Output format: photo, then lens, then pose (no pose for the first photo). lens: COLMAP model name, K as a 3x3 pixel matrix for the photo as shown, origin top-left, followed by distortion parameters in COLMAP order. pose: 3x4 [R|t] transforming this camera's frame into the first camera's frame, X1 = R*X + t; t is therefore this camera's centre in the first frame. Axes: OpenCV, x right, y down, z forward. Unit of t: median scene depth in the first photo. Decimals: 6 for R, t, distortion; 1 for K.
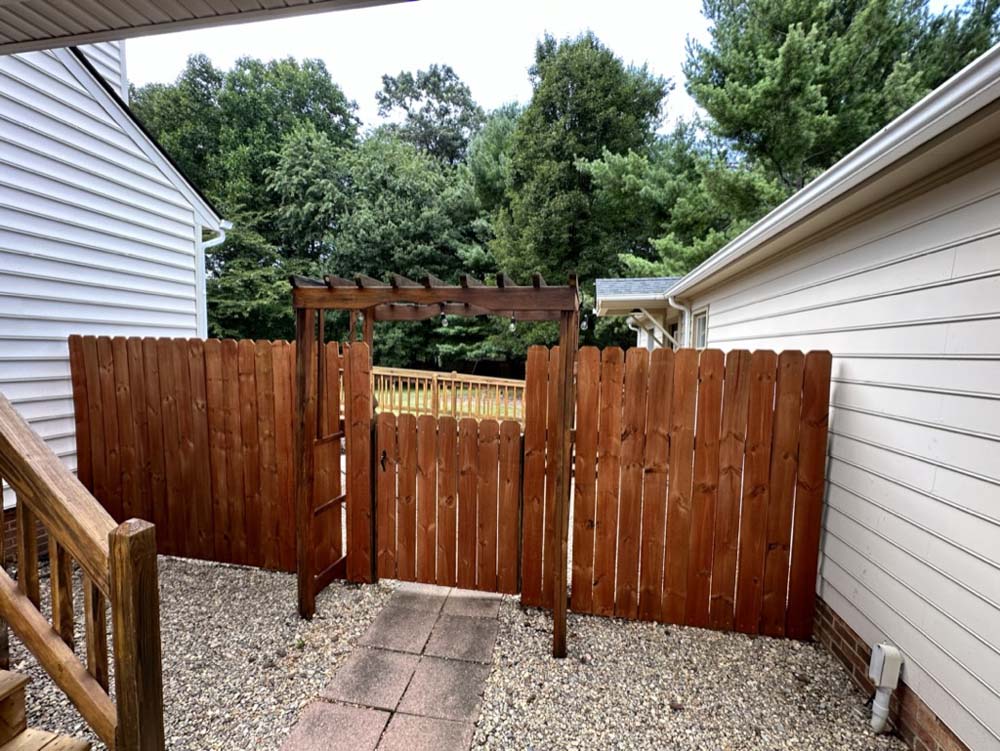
lens RADIAL K [[398.3, 0, 502.9], [0, 398.3, 377.9], [0, 0, 1]] dist [0.000142, -0.000023]
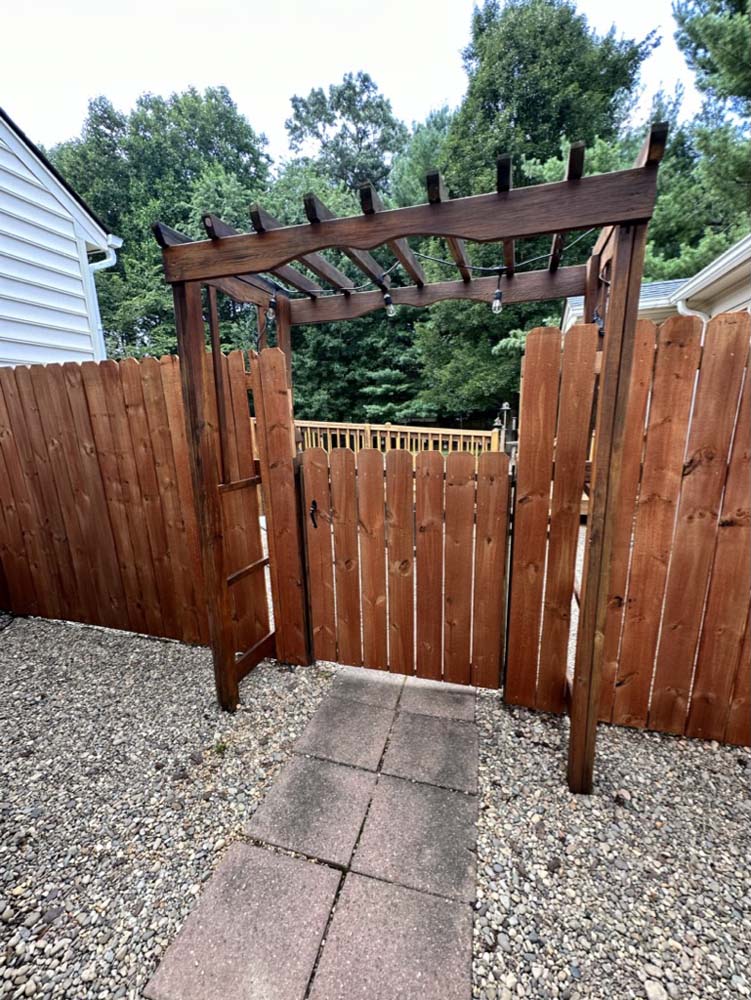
lens RADIAL K [[398.3, 0, 379.1], [0, 398.3, 505.3], [0, 0, 1]] dist [0.000142, -0.000023]
pose [[0.991604, -0.011865, -0.128765, -0.076552], [0.031317, 0.988173, 0.150113, 0.078789], [0.125461, -0.152885, 0.980248, 0.270121]]
